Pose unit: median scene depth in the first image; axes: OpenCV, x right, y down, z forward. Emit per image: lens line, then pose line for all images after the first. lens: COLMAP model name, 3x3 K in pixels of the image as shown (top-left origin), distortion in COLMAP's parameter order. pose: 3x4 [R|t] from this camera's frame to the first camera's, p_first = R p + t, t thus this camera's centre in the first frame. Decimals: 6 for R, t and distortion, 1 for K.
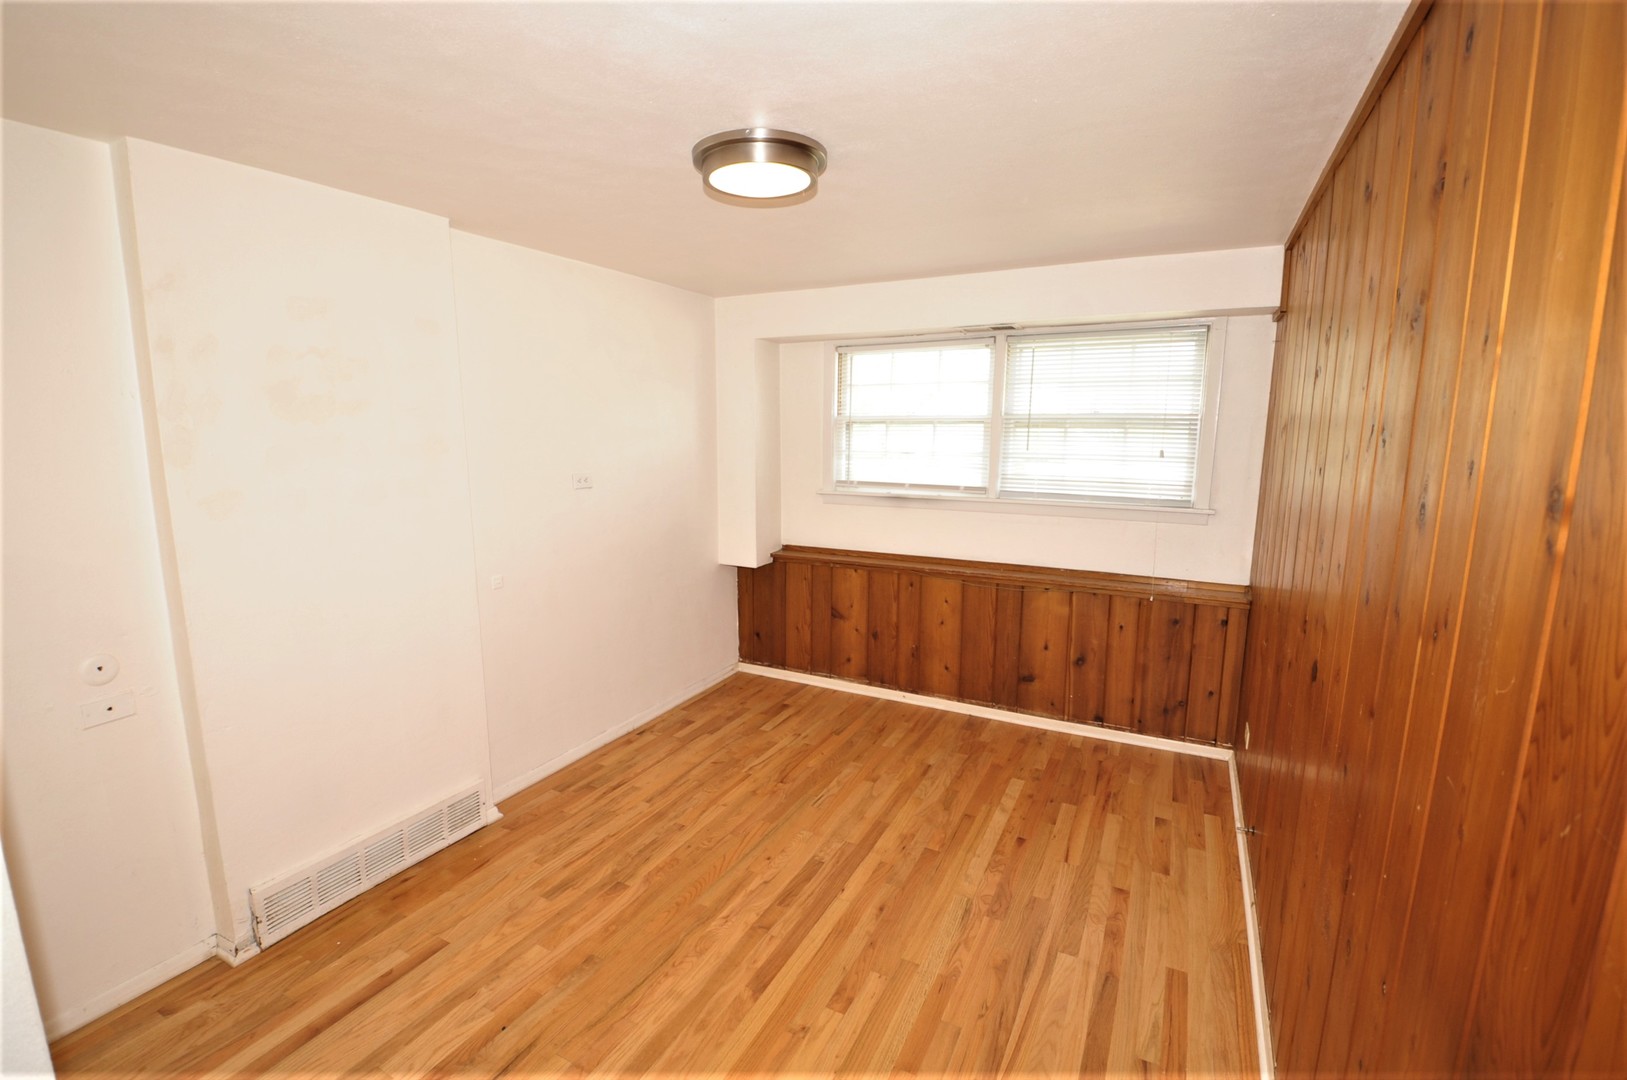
lens RADIAL K [[720.7, 0, 809.6], [0, 720.7, 541.4], [0, 0, 1]] dist [0.003657, -0.016834]
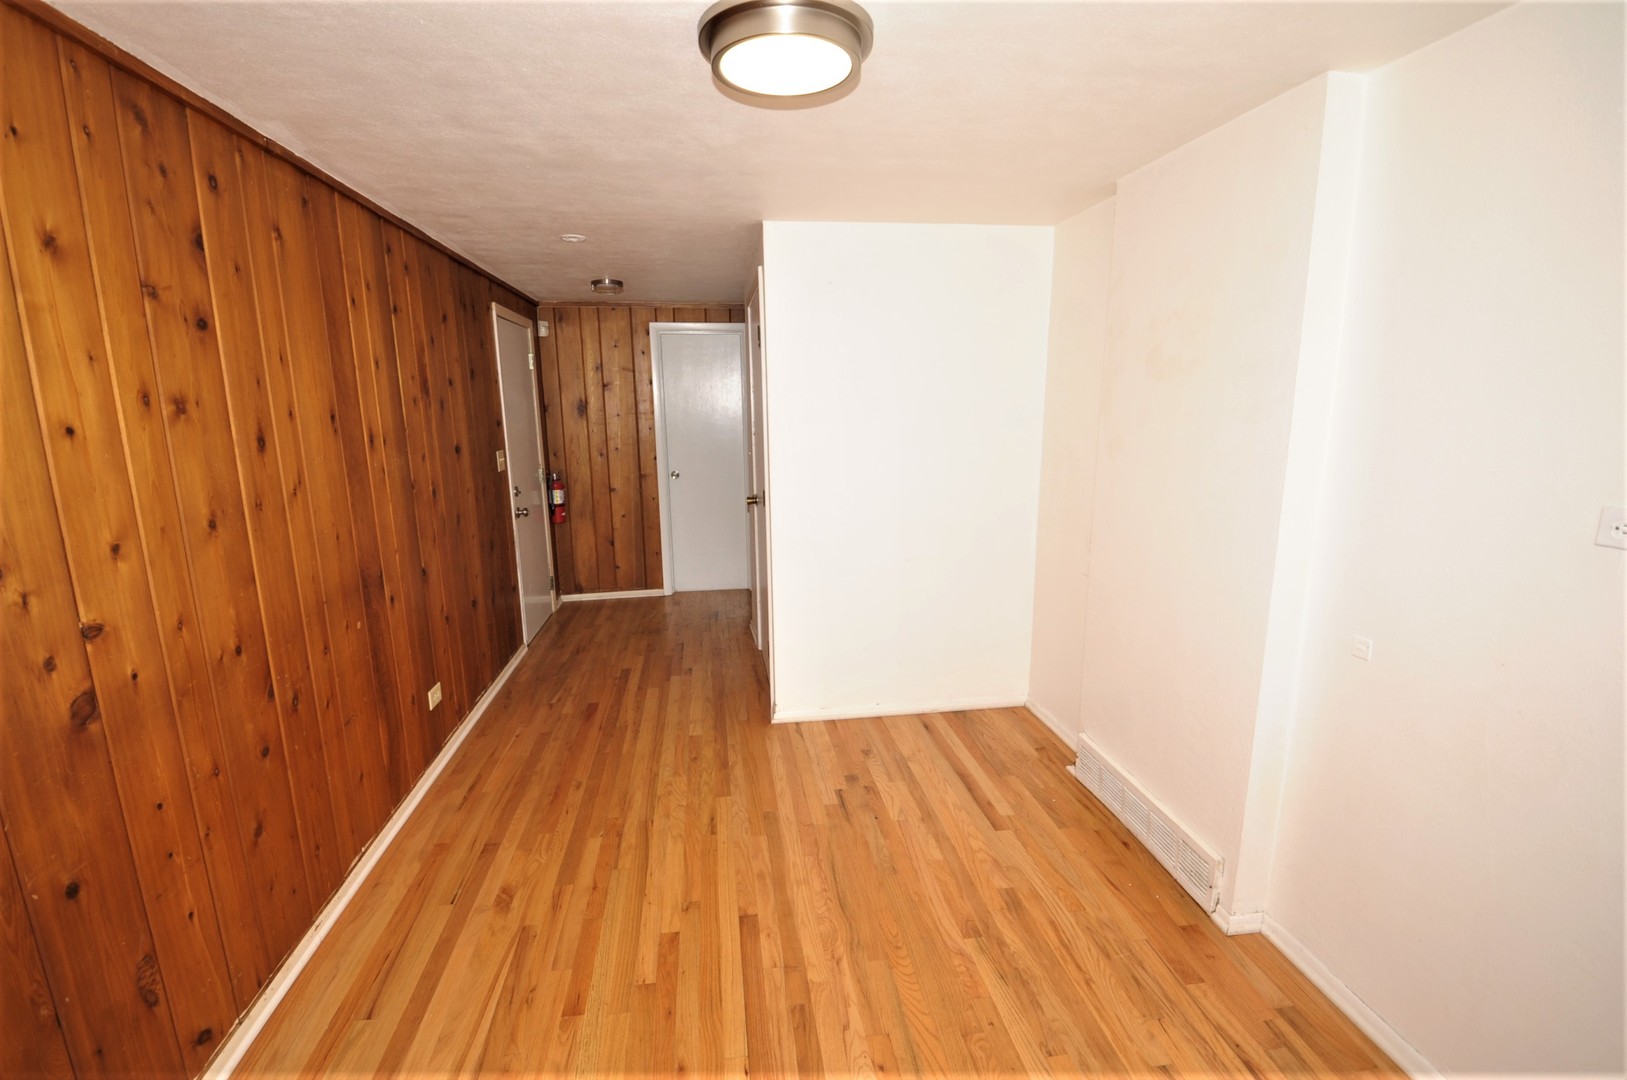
lens RADIAL K [[720.7, 0, 812.2], [0, 720.7, 538.2], [0, 0, 1]] dist [0.003657, -0.016834]
pose [[-0.814095, 0.120889, -0.568009, 0.377648], [-0.080865, 0.944967, 0.317015, -0.260643], [0.575074, 0.304013, -0.759517, 1.636221]]
